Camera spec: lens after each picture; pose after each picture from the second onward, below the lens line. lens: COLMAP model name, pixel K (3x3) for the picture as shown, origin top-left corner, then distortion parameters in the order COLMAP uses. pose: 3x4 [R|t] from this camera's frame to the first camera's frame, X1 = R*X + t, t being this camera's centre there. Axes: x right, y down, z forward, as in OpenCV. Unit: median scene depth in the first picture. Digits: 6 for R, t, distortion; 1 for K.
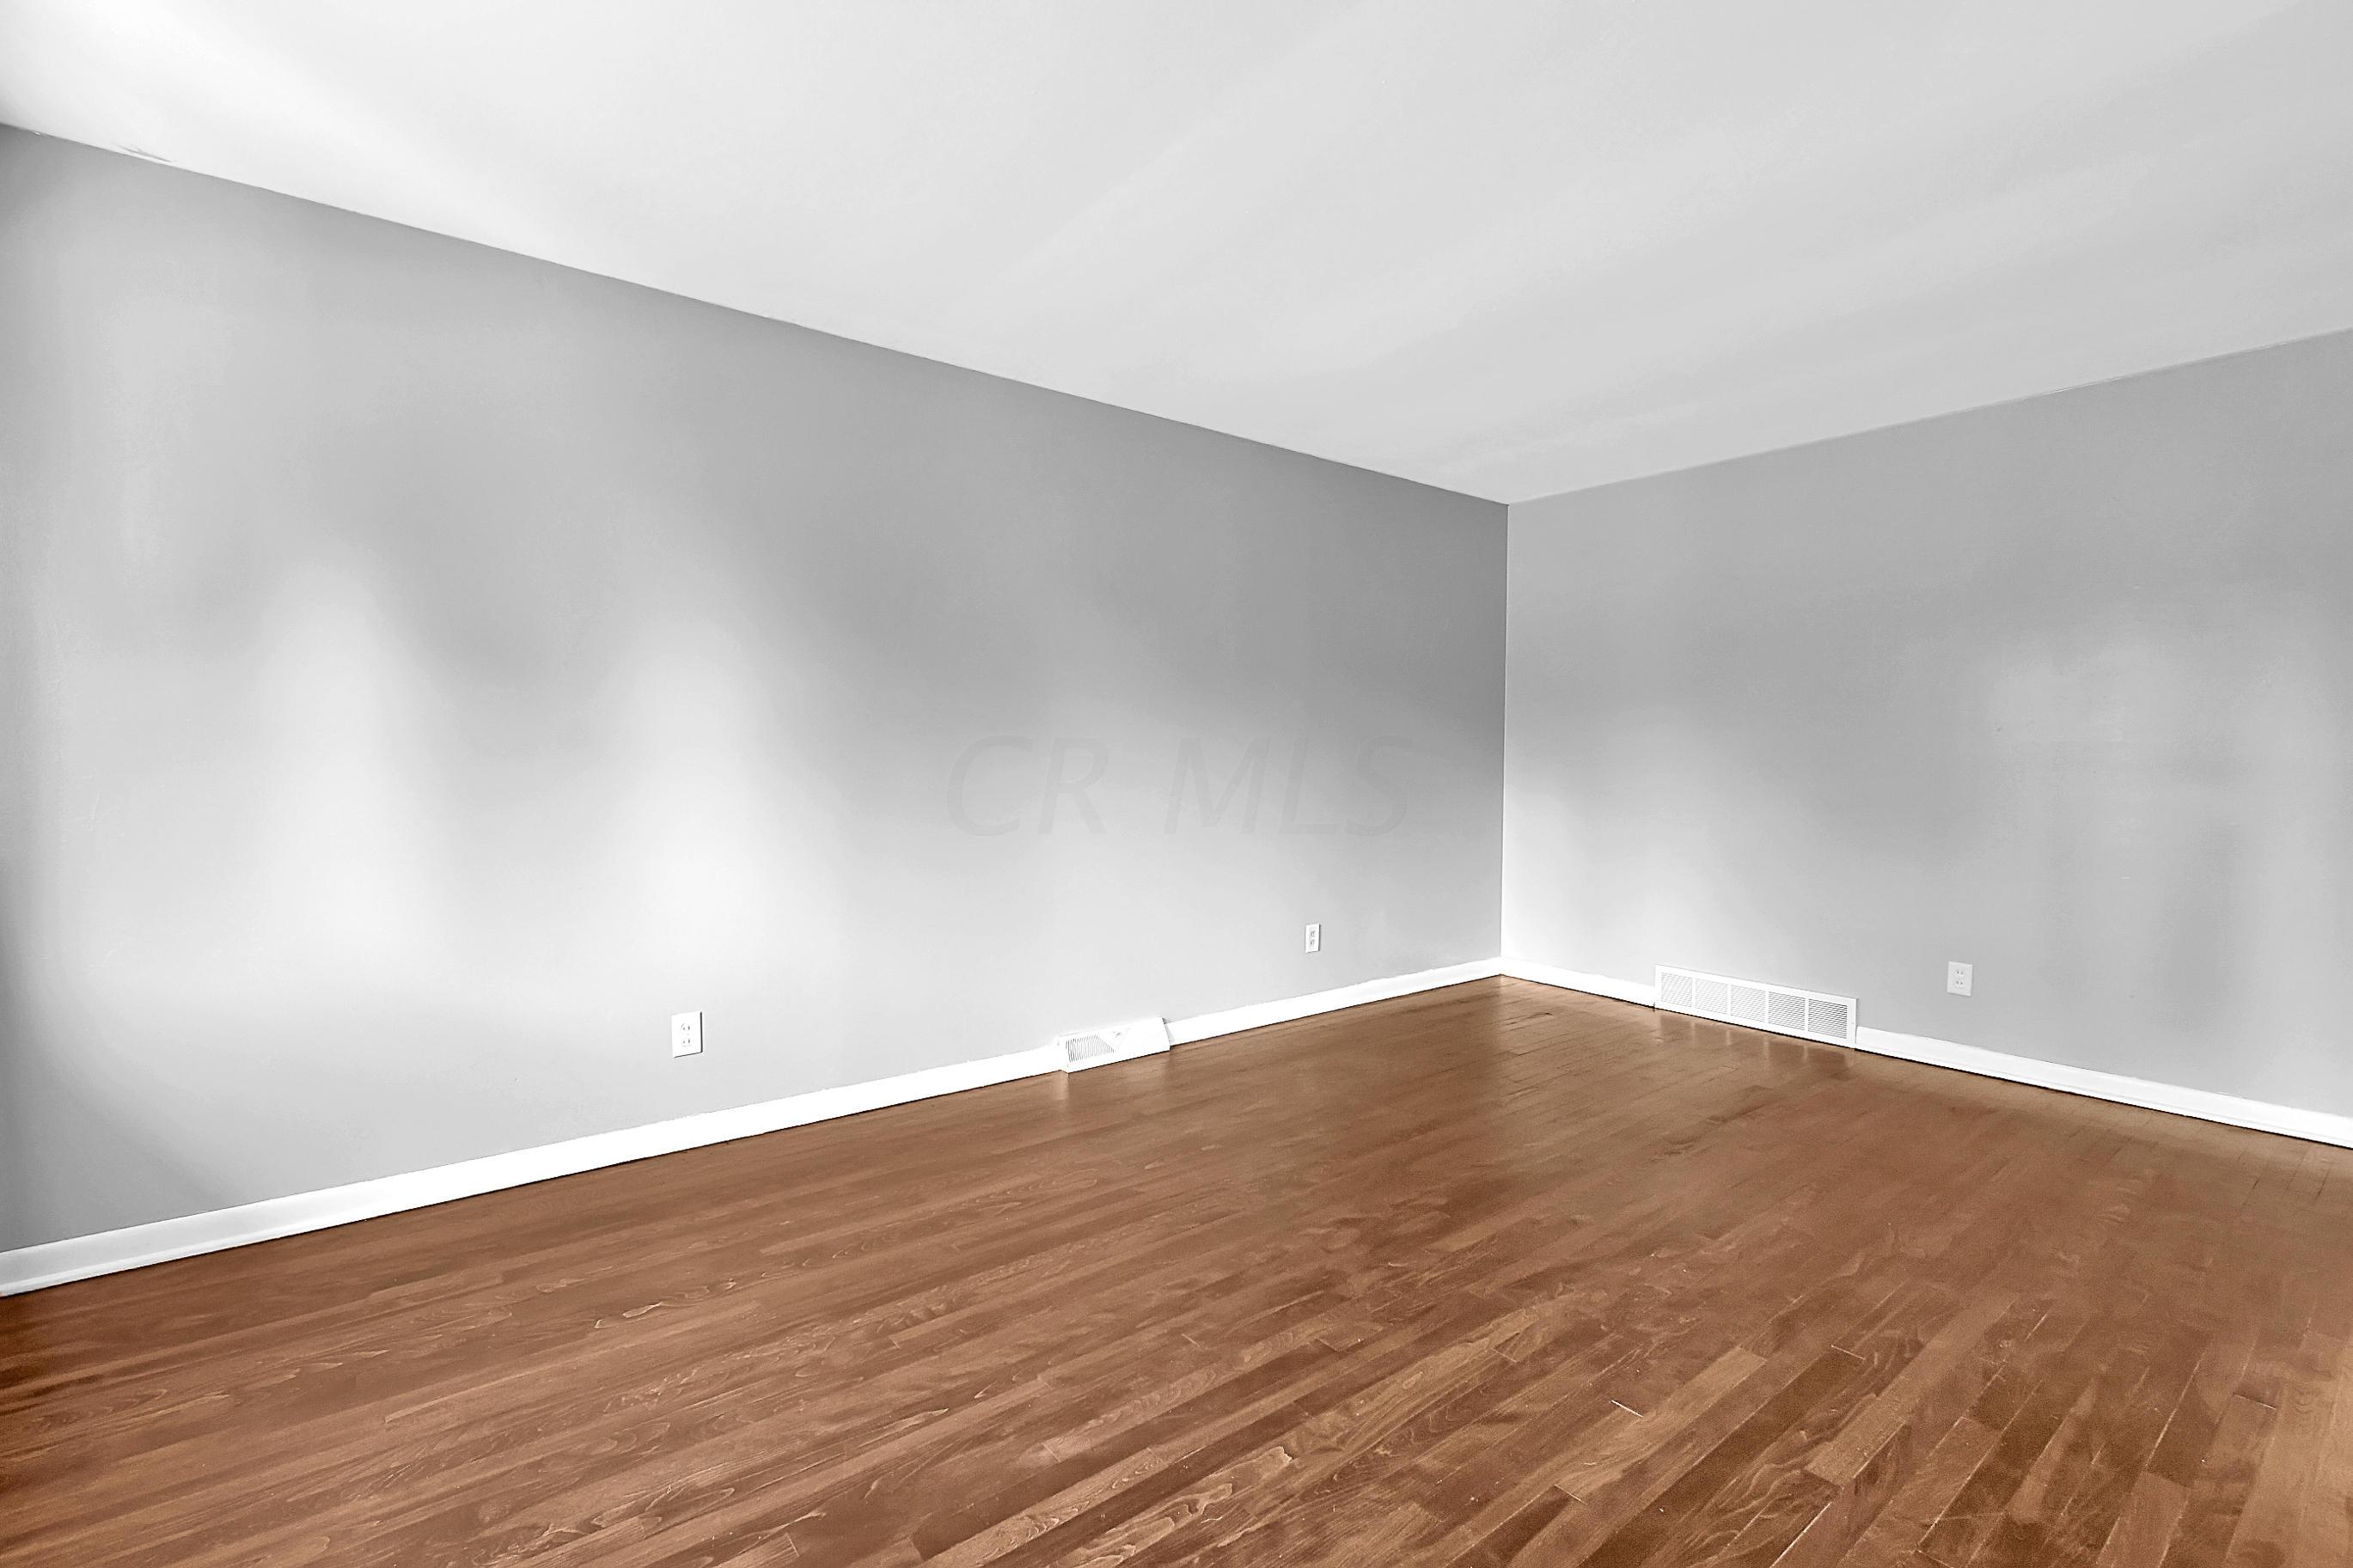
lens RADIAL K [[1024.2, 0, 1176.9], [0, 1024.2, 775.7], [0, 0, 1]] dist [-0.003459, -0.000040]
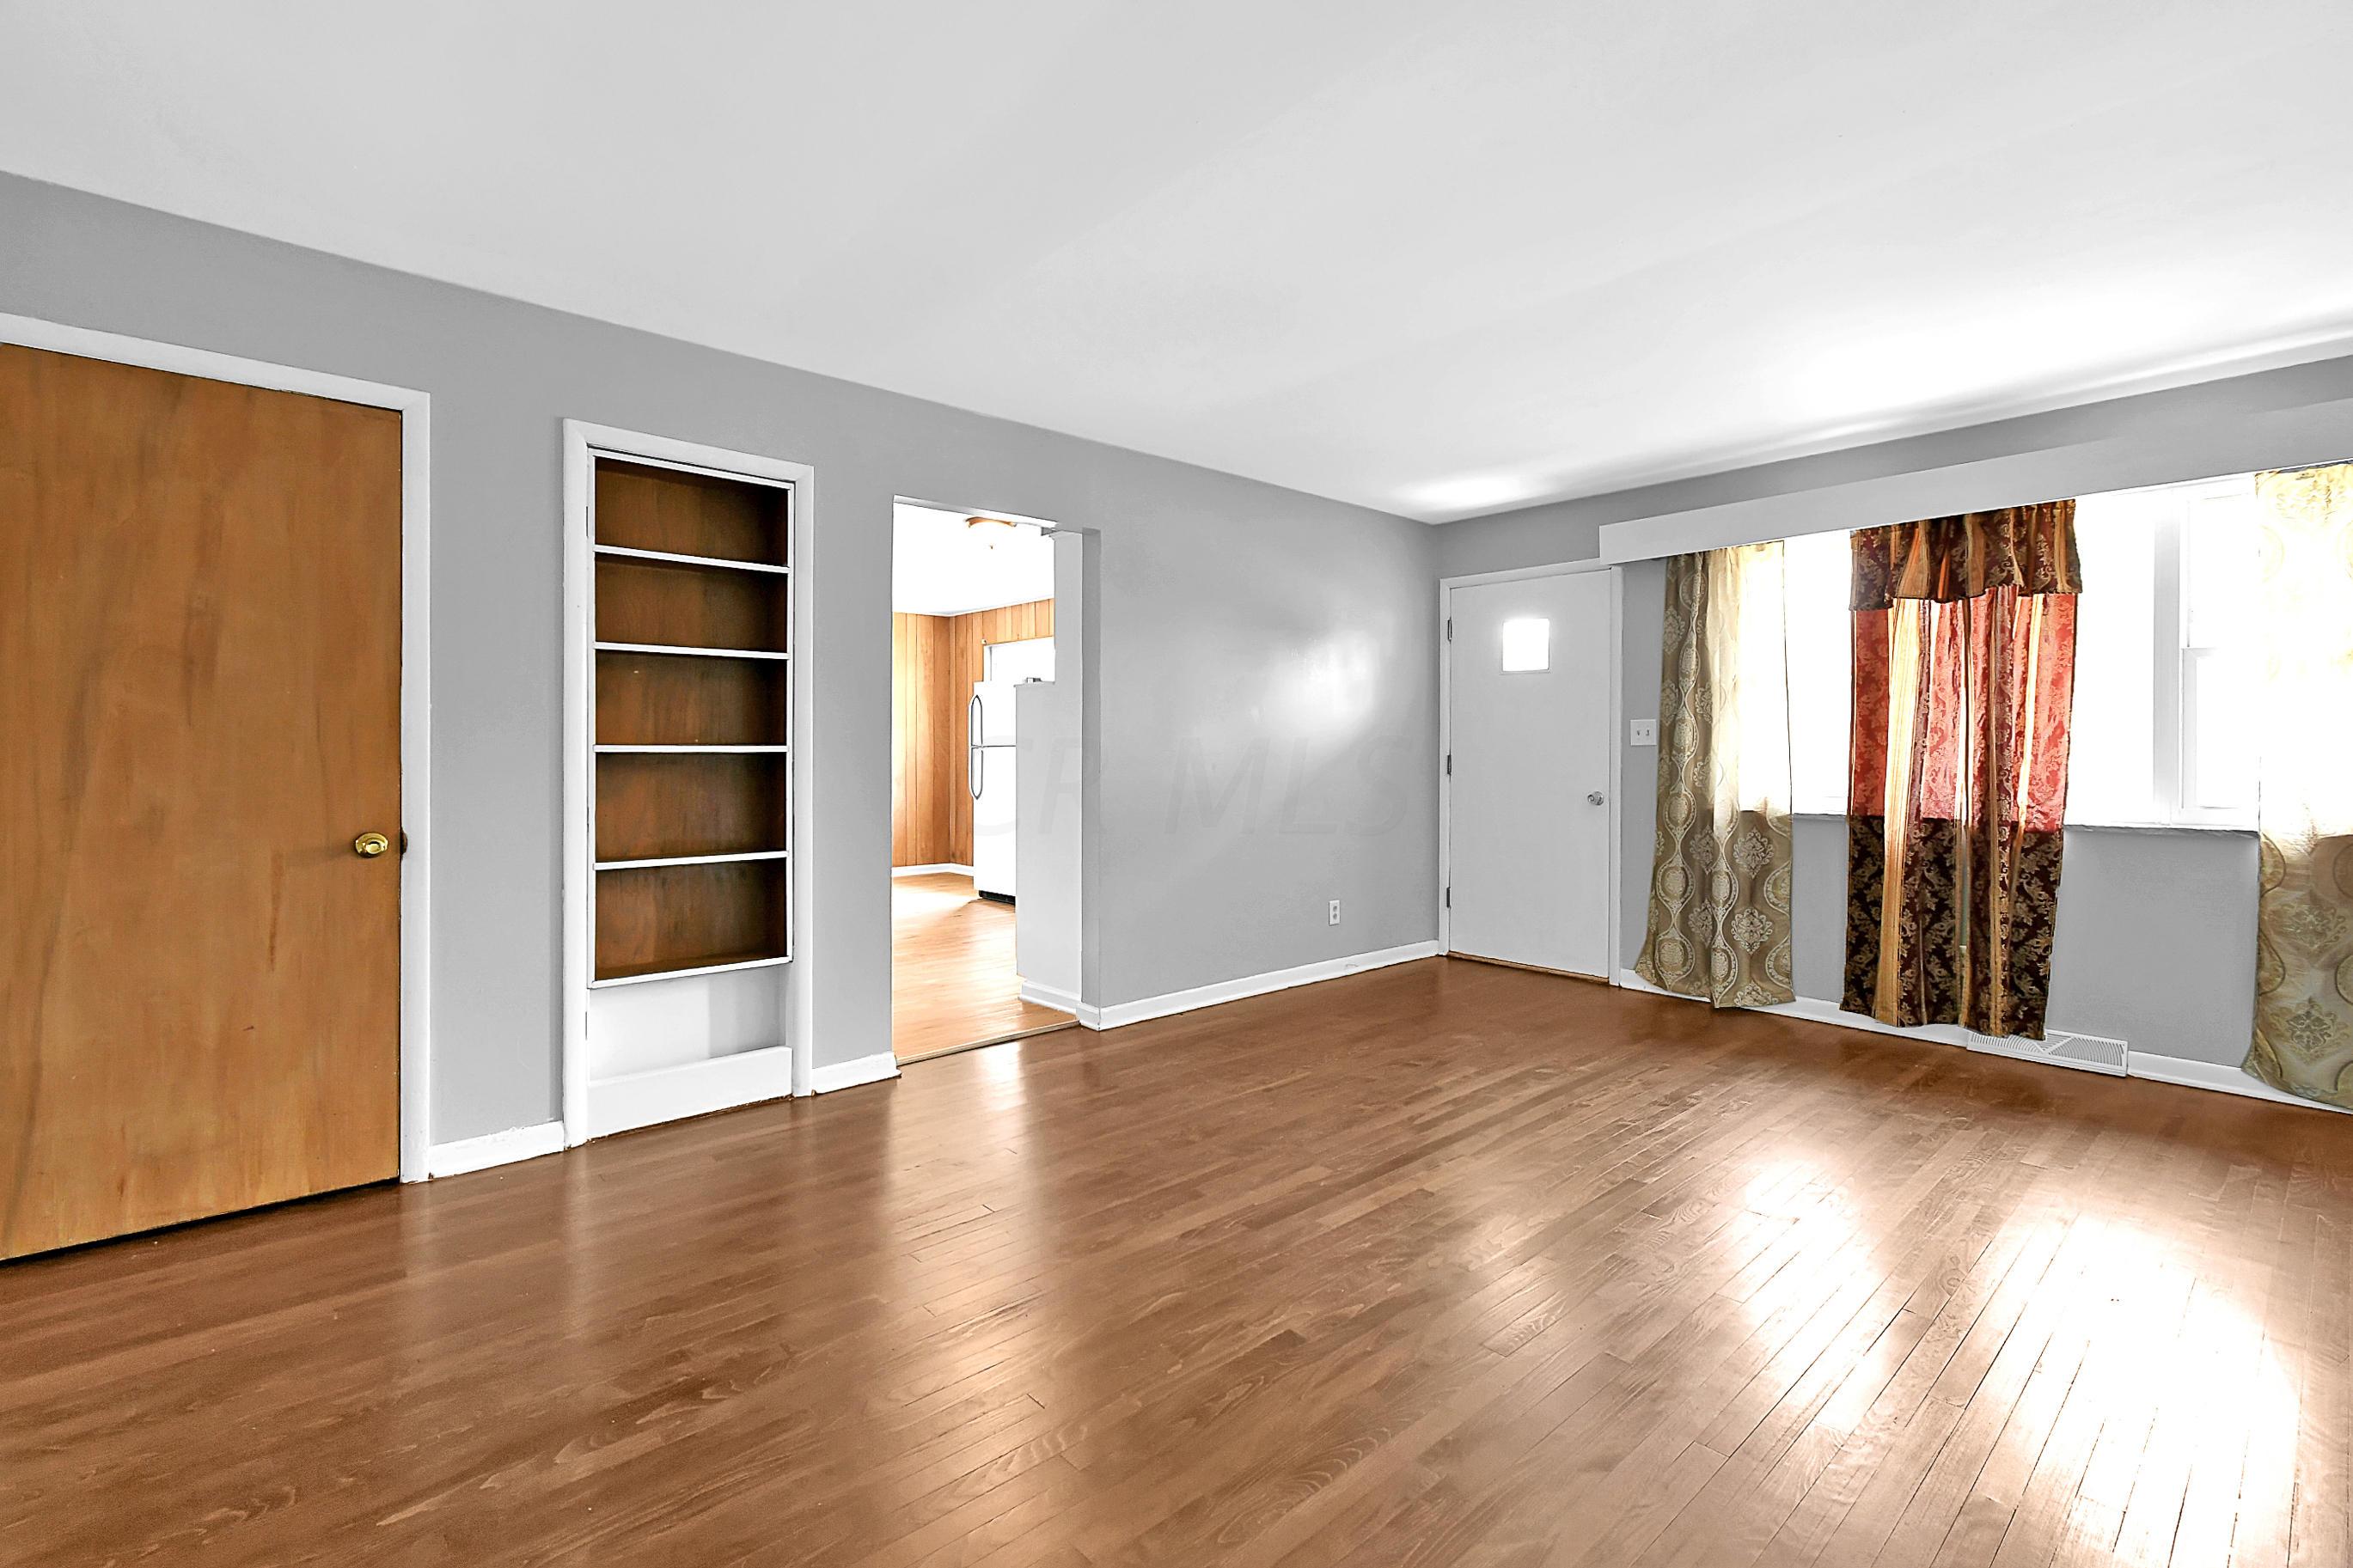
lens RADIAL K [[1024.2, 0, 1172.3], [0, 1024.2, 779.2], [0, 0, 1]] dist [-0.003459, -0.000040]
pose [[-0.998234, -0.004490, -0.059239, 0.900676], [-0.006158, 0.999589, 0.028011, -0.020391], [0.059088, 0.028326, -0.997851, 2.432503]]
